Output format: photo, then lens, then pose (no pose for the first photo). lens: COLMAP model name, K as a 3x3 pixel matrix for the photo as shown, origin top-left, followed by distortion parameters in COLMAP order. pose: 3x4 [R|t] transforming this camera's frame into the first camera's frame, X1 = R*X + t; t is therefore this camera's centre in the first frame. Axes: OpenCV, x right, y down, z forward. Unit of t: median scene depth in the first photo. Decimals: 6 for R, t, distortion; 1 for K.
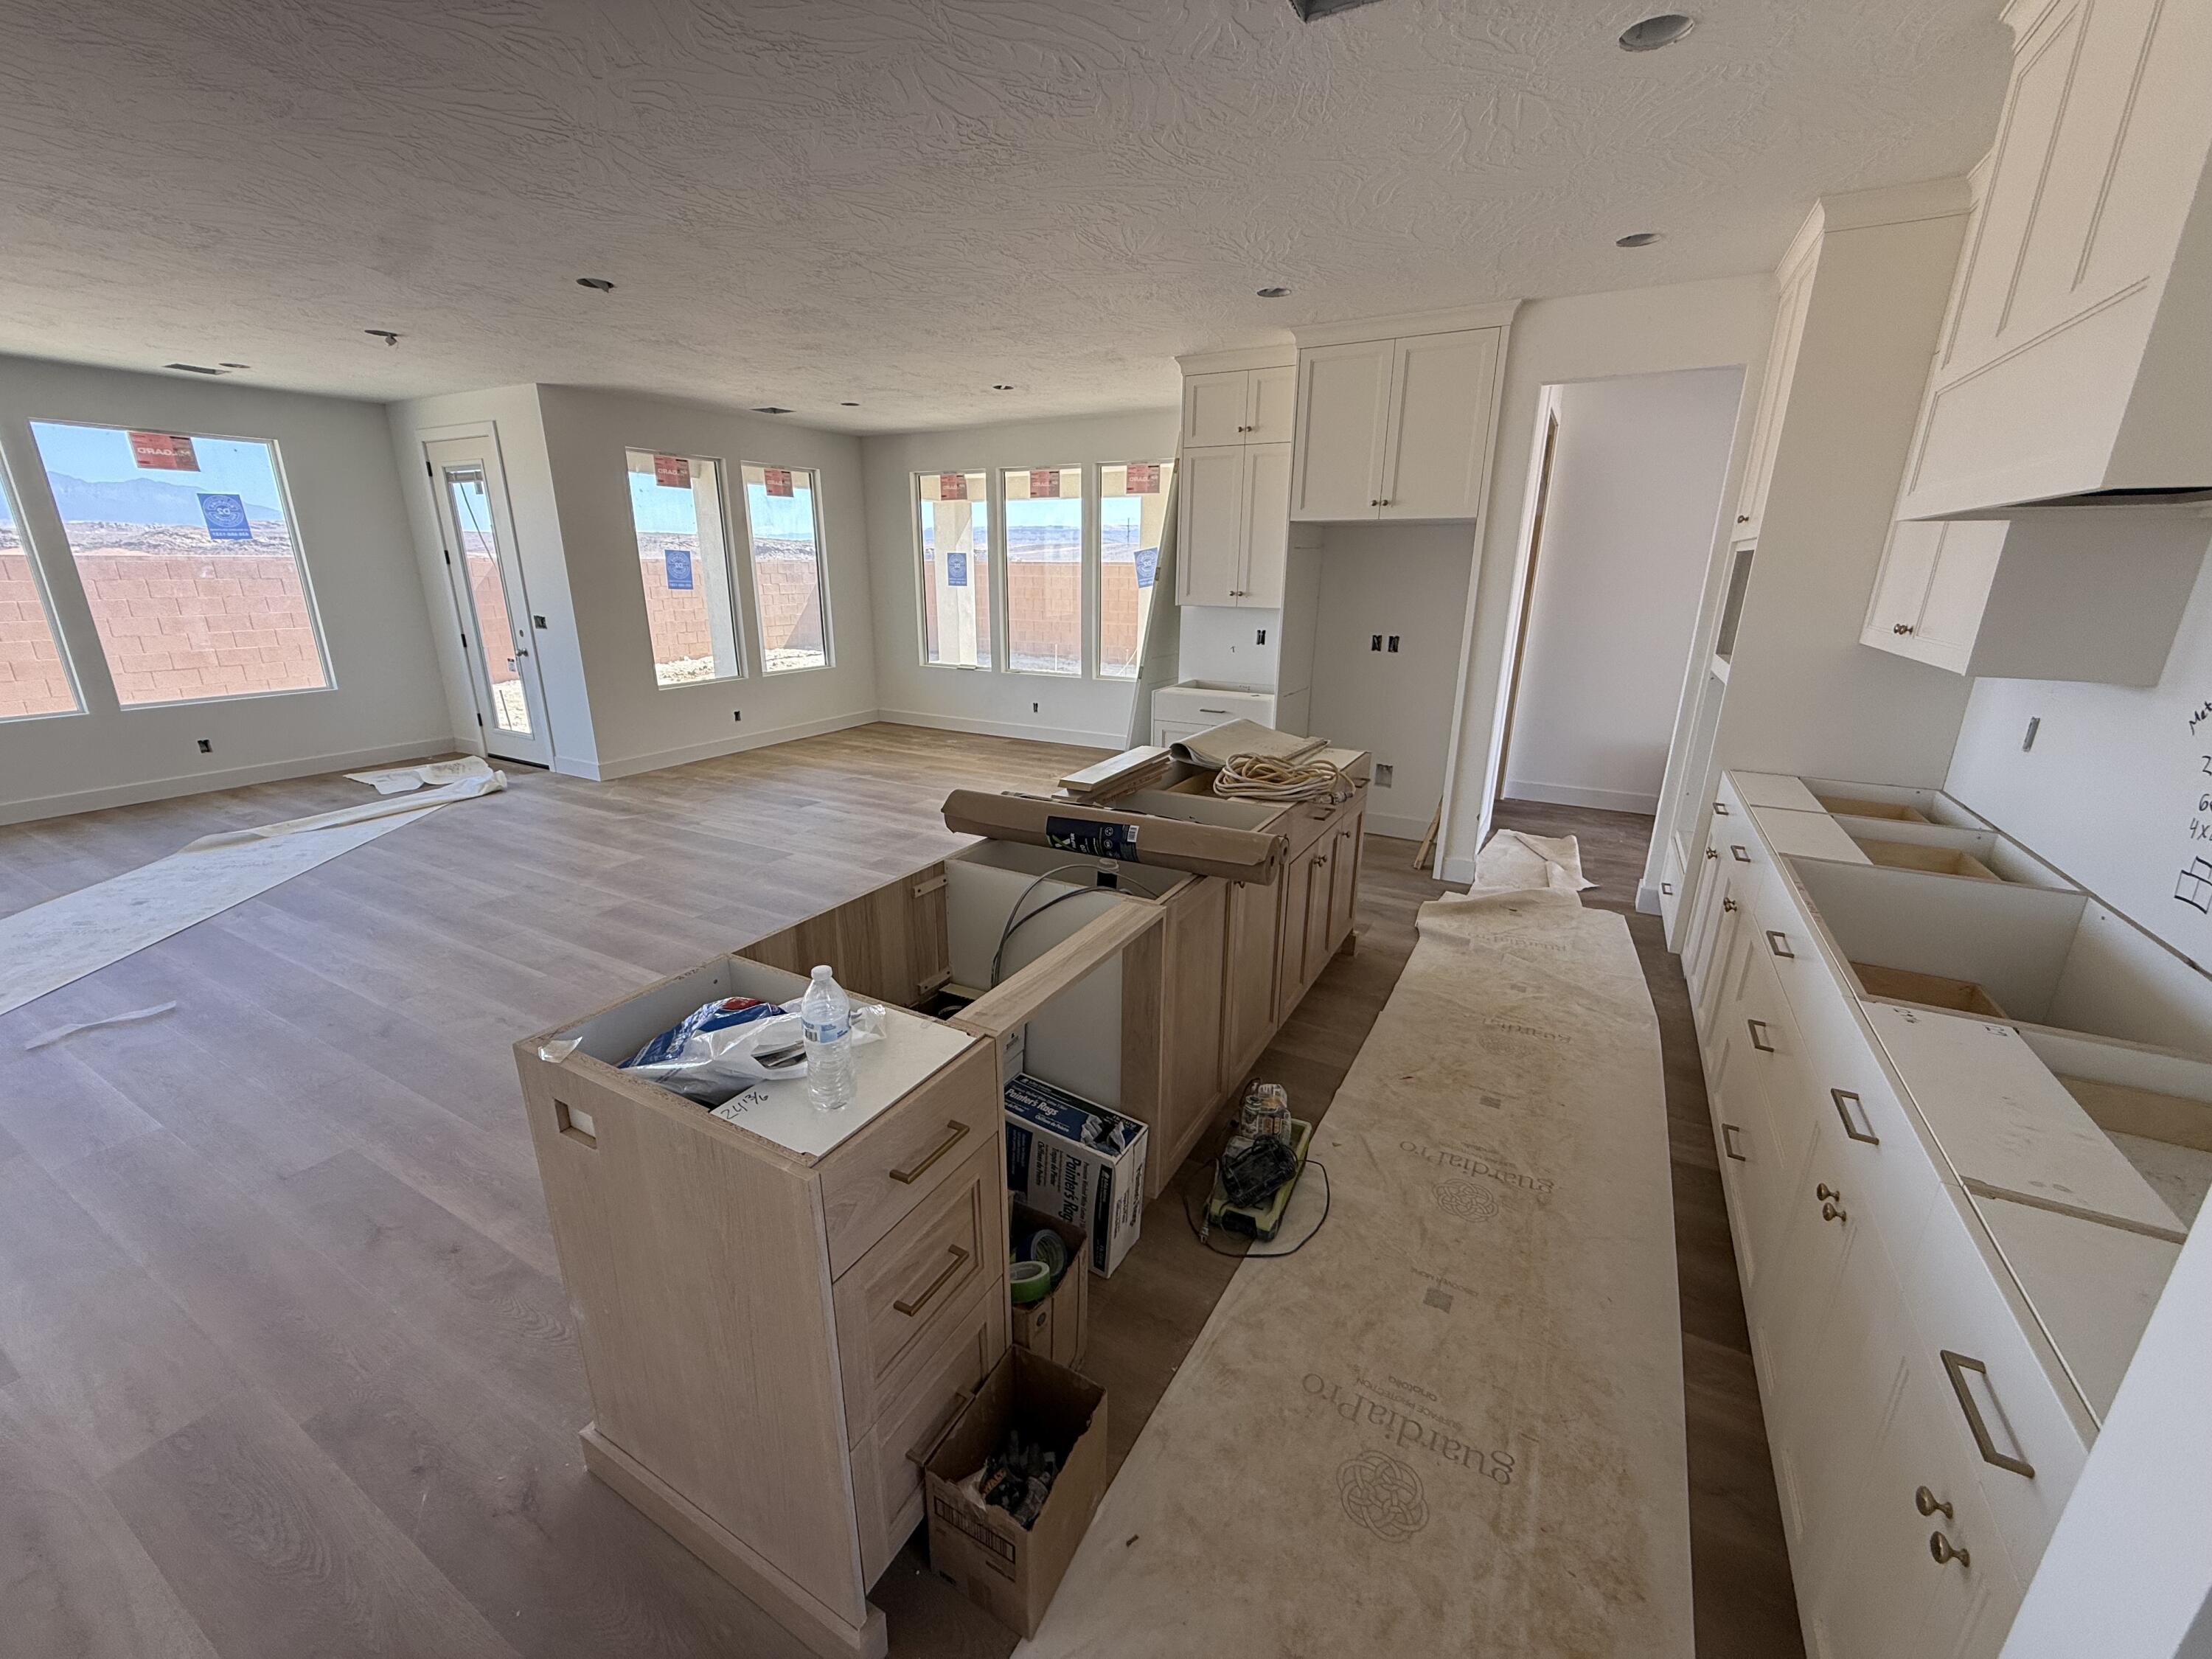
lens RADIAL K [[875.9, 0, 1106.0], [0, 875.9, 829.5], [0, 0, 1]] dist [-0.001650, -0.000181]
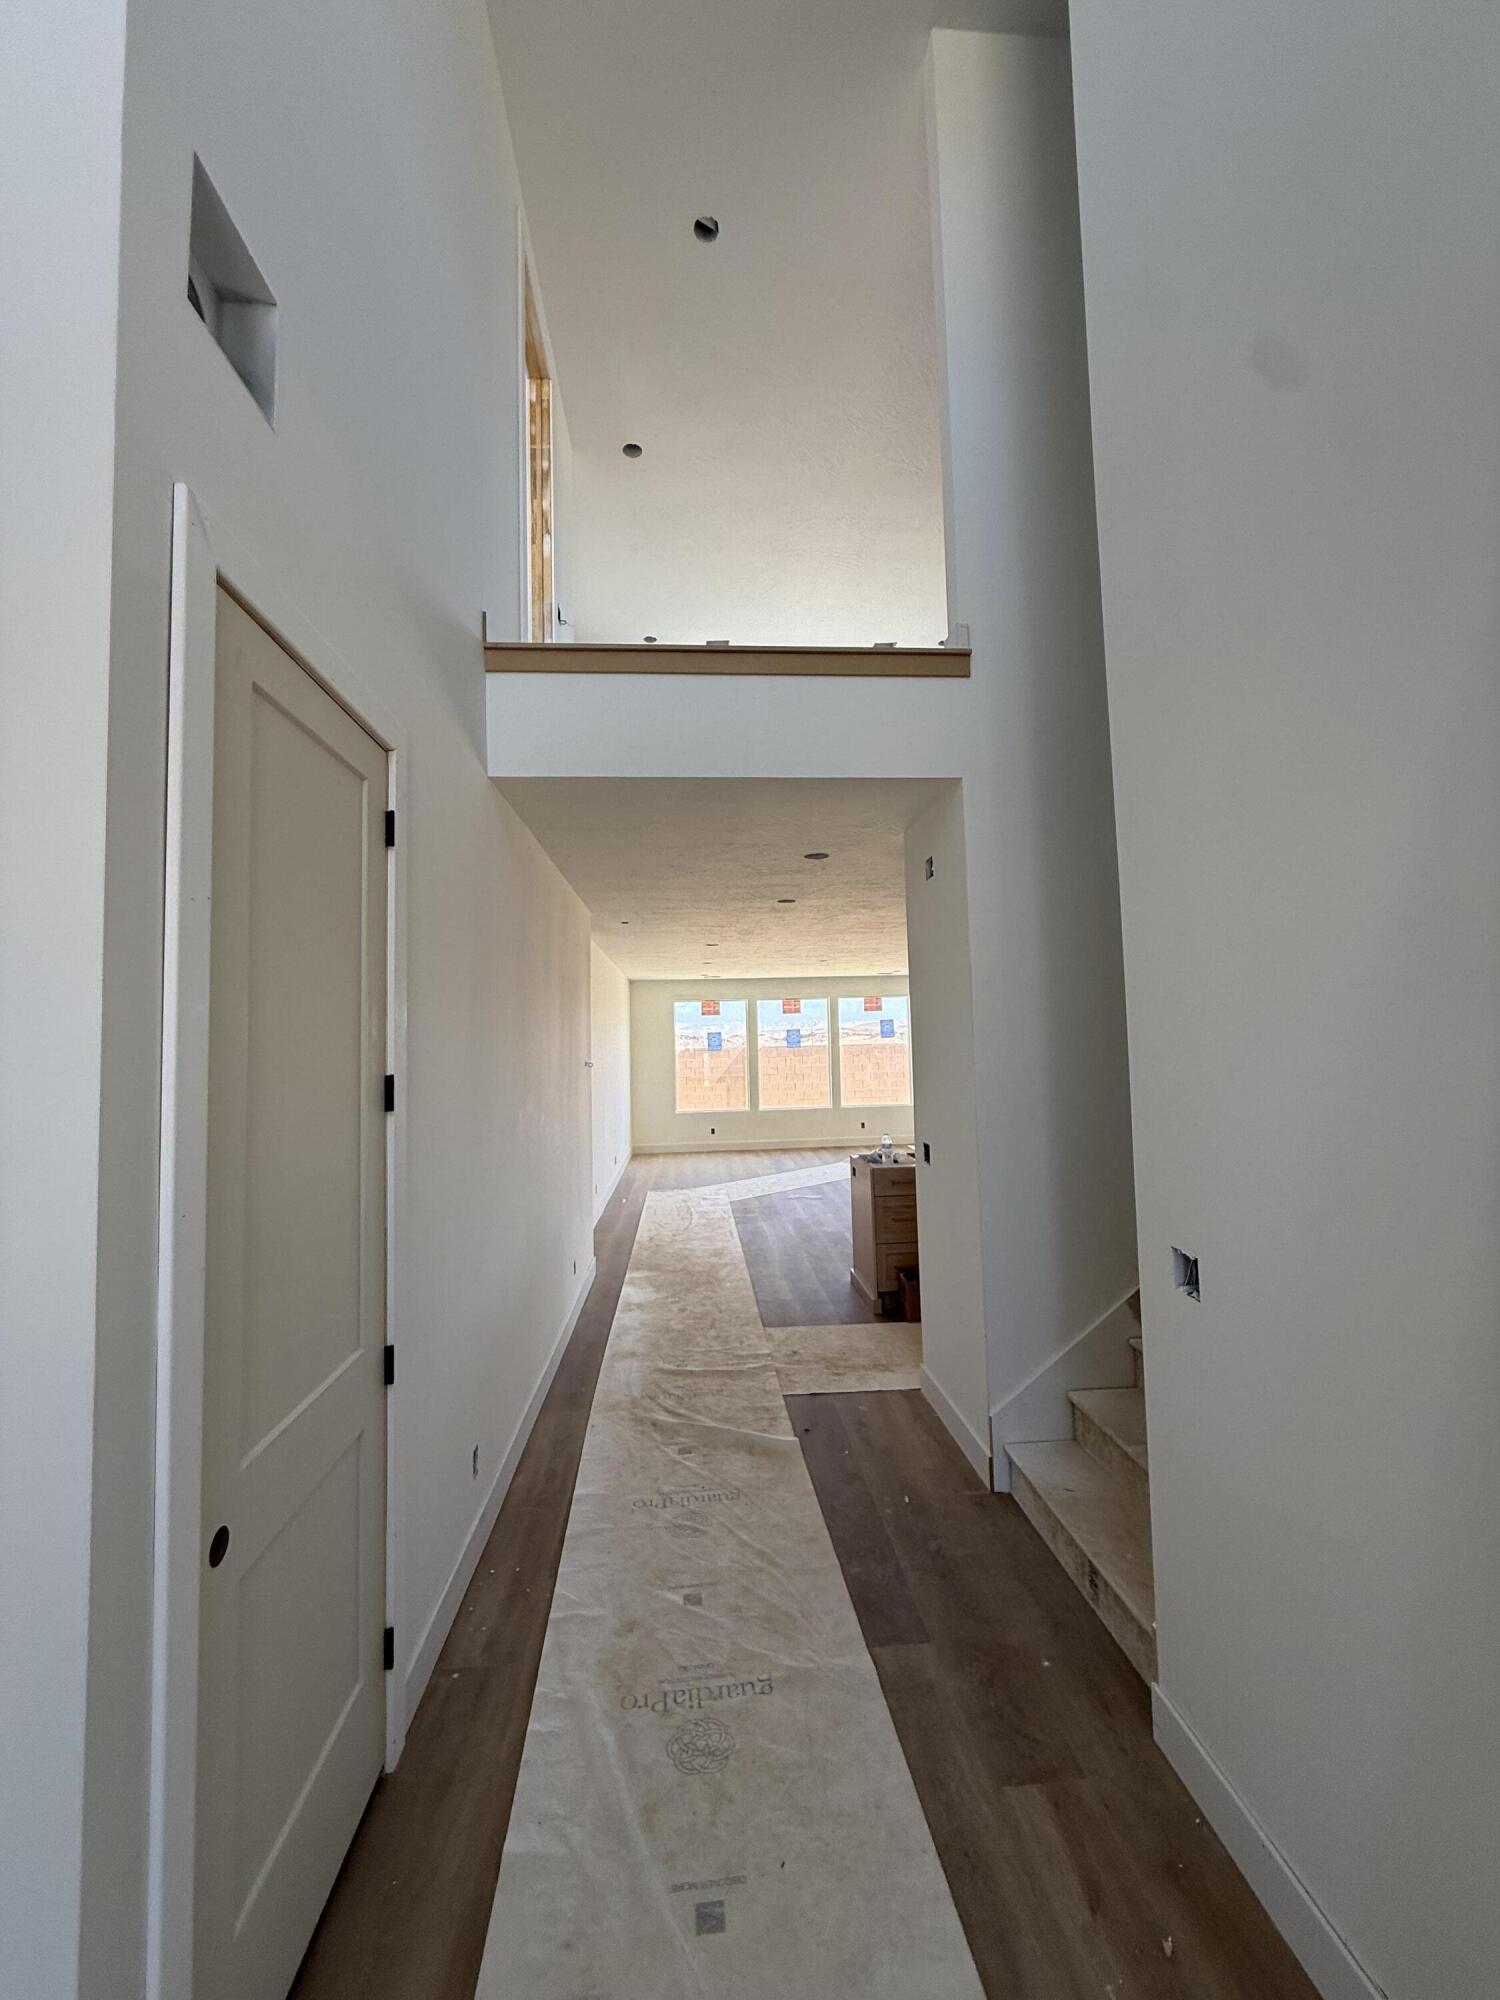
lens RADIAL K [[792.0, 0, 750.0], [0, 792.0, 1000.0], [0, 0, 1]] dist [-0.001650, -0.000181]
pose [[0.547255, -0.064776, -0.834456, 0.690738], [-0.215523, 0.952472, -0.215282, 0.125230], [0.808741, 0.297659, 0.507284, -0.480214]]
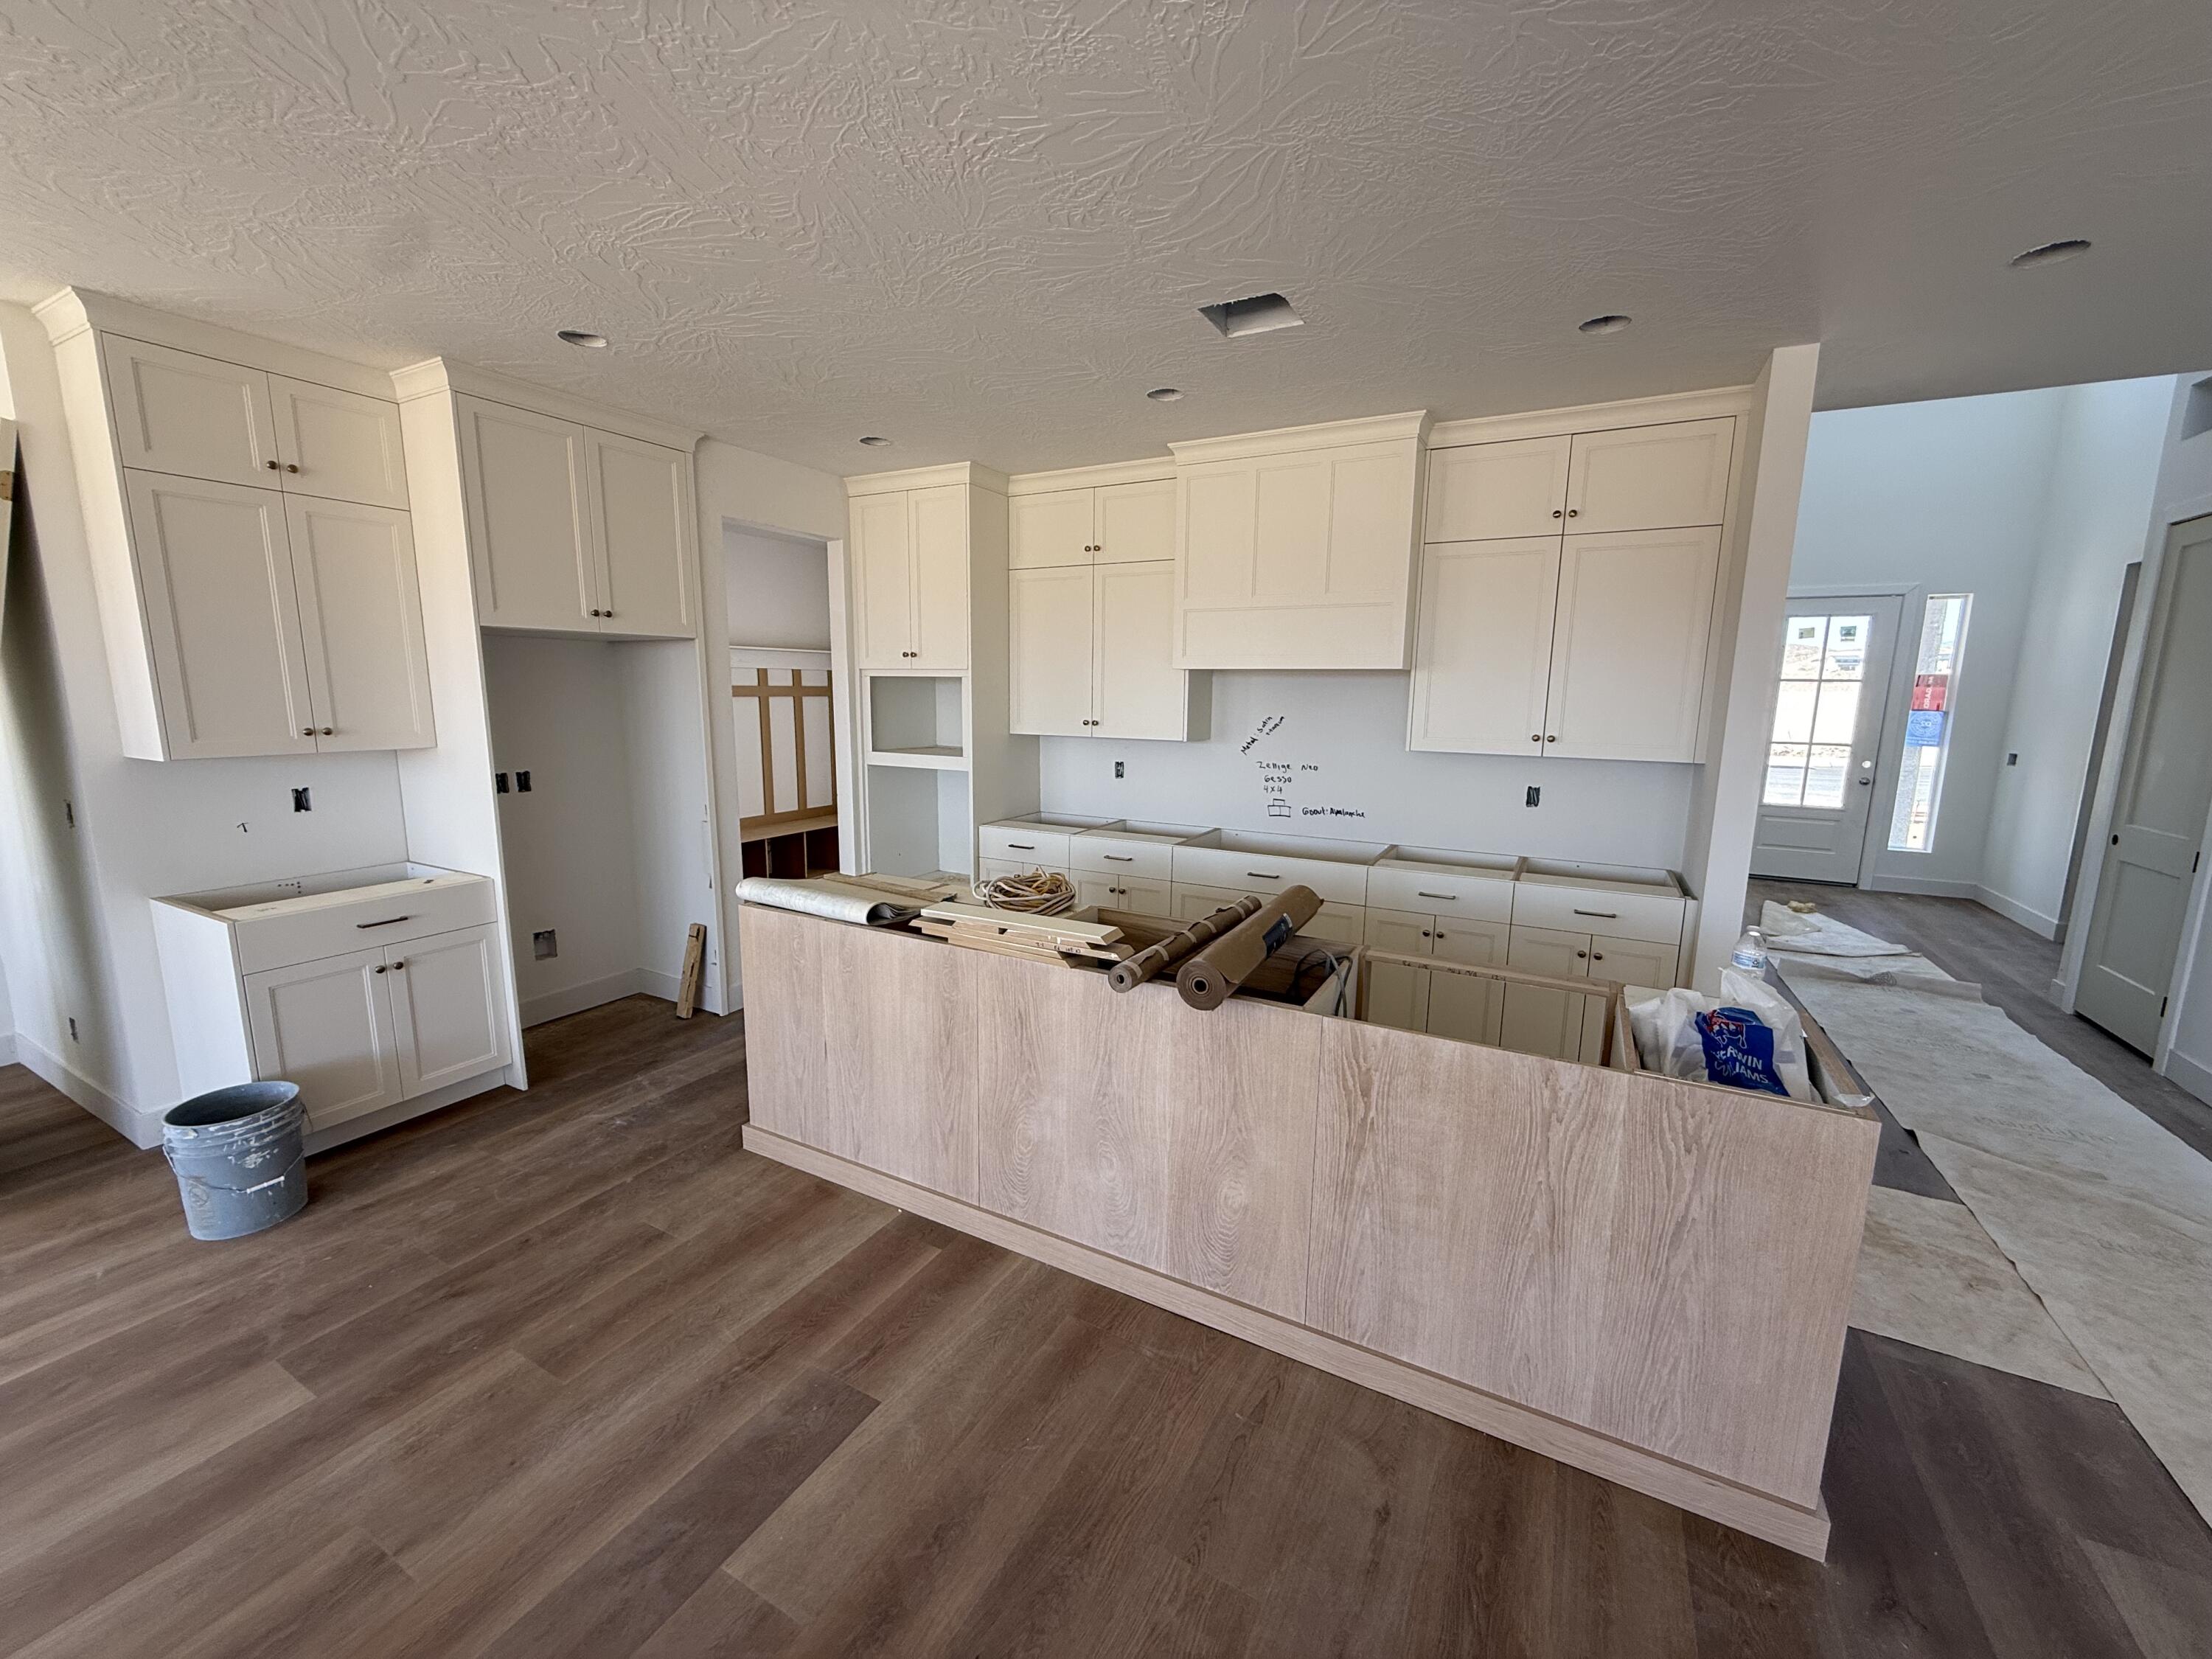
lens RADIAL K [[875.9, 0, 1106.0], [0, 875.9, 829.5], [0, 0, 1]] dist [-0.001650, -0.000181]
pose [[-0.007305, -0.173311, 0.984840, -0.516338], [0.277693, 0.945778, 0.168497, -0.176971], [-0.960642, 0.274714, 0.041218, 0.533480]]
